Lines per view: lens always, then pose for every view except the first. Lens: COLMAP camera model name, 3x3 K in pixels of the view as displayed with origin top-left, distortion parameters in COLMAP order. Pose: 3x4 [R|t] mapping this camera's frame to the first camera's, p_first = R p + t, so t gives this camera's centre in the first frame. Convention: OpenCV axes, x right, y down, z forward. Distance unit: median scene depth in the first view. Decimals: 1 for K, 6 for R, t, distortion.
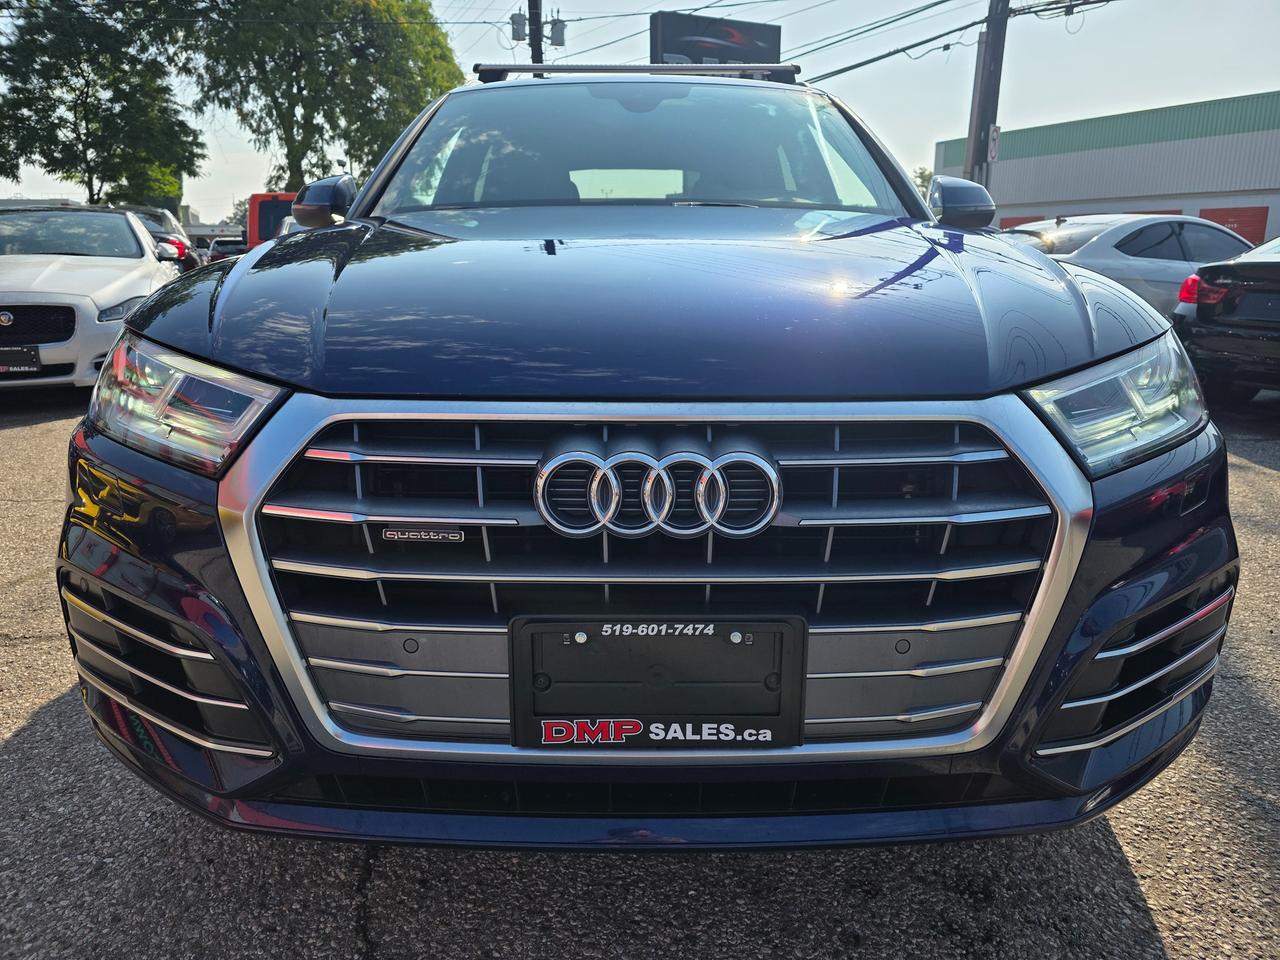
lens RADIAL K [[880.8, 0, 633.7], [0, 880.8, 461.9], [0, 0, 1]] dist [0.049750, -0.048368]
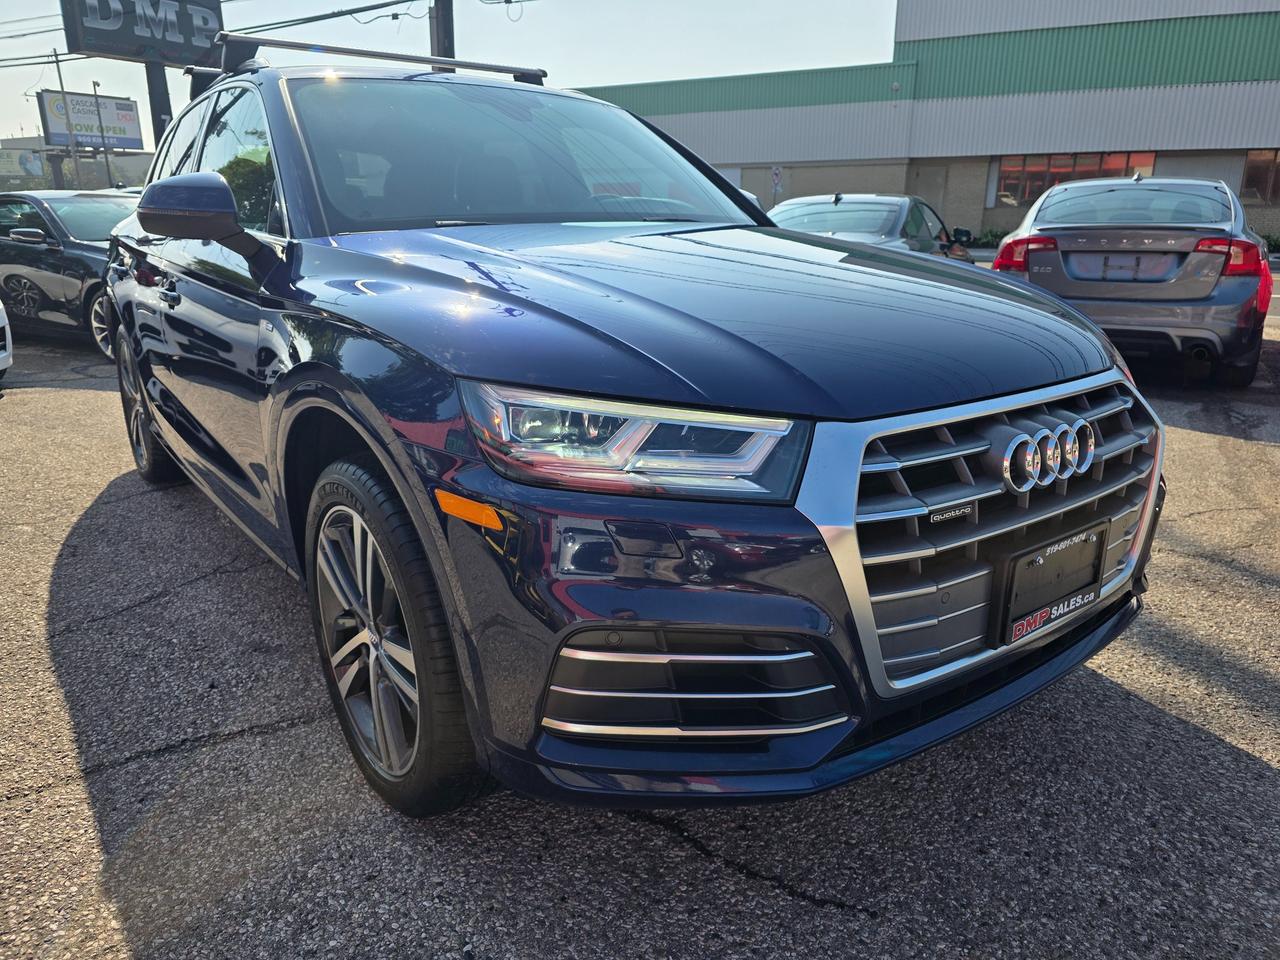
lens RADIAL K [[888.0, 0, 633.8], [0, 888.0, 463.2], [0, 0, 1]] dist [0.056521, -0.055431]
pose [[0.793397, -0.159398, 0.587464, -1.032881], [0.133756, 0.987170, 0.087208, -0.128478], [-0.593828, 0.009386, 0.804538, 0.146725]]
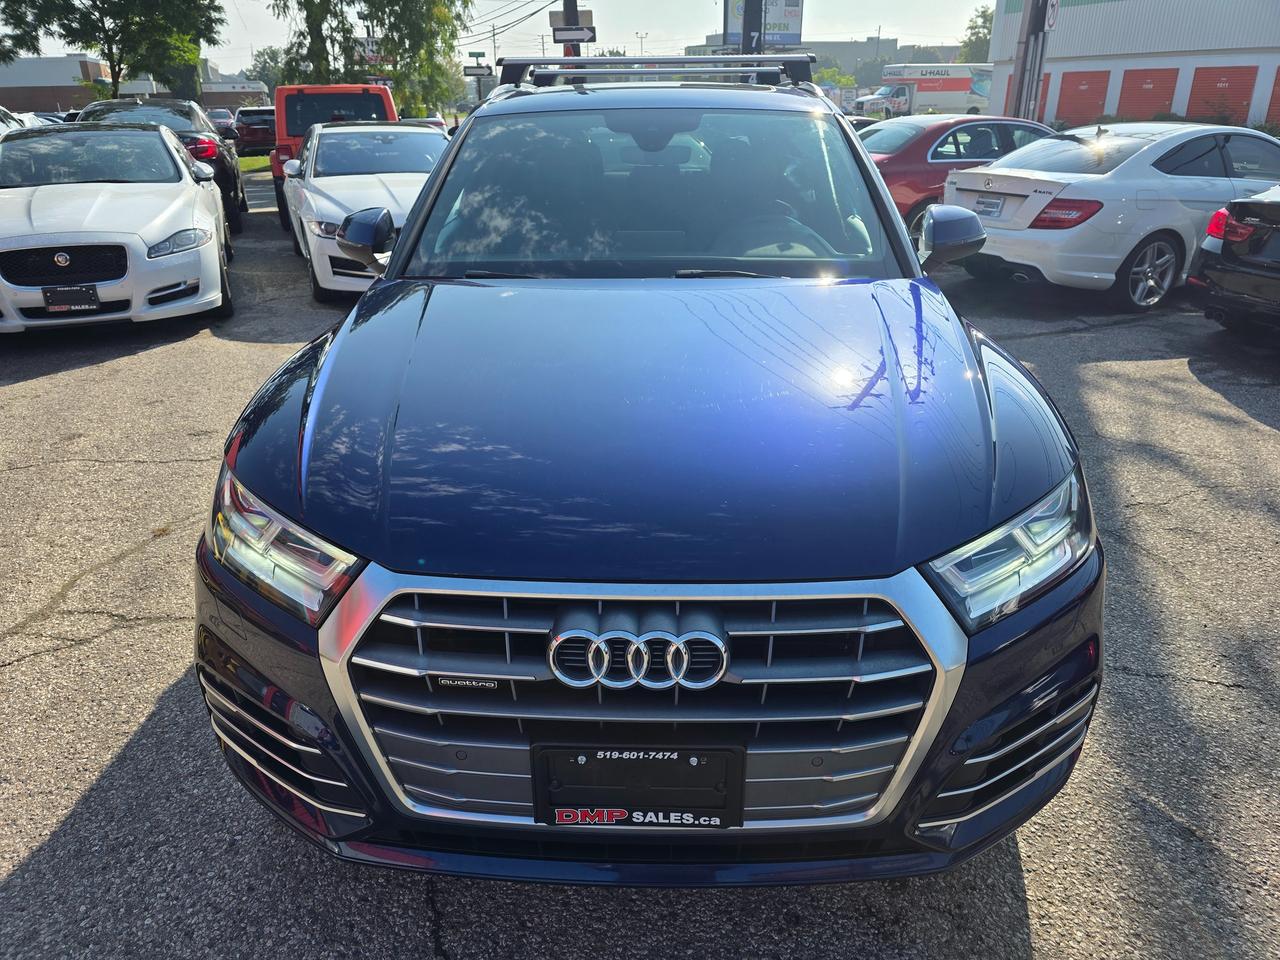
lens RADIAL K [[888.0, 0, 633.8], [0, 888.0, 463.2], [0, 0, 1]] dist [0.056521, -0.055431]
pose [[0.999165, 0.006109, -0.040406, 0.054945], [0.000599, 0.986470, 0.163944, -0.356488], [0.040860, -0.163831, 0.985642, -0.225229]]
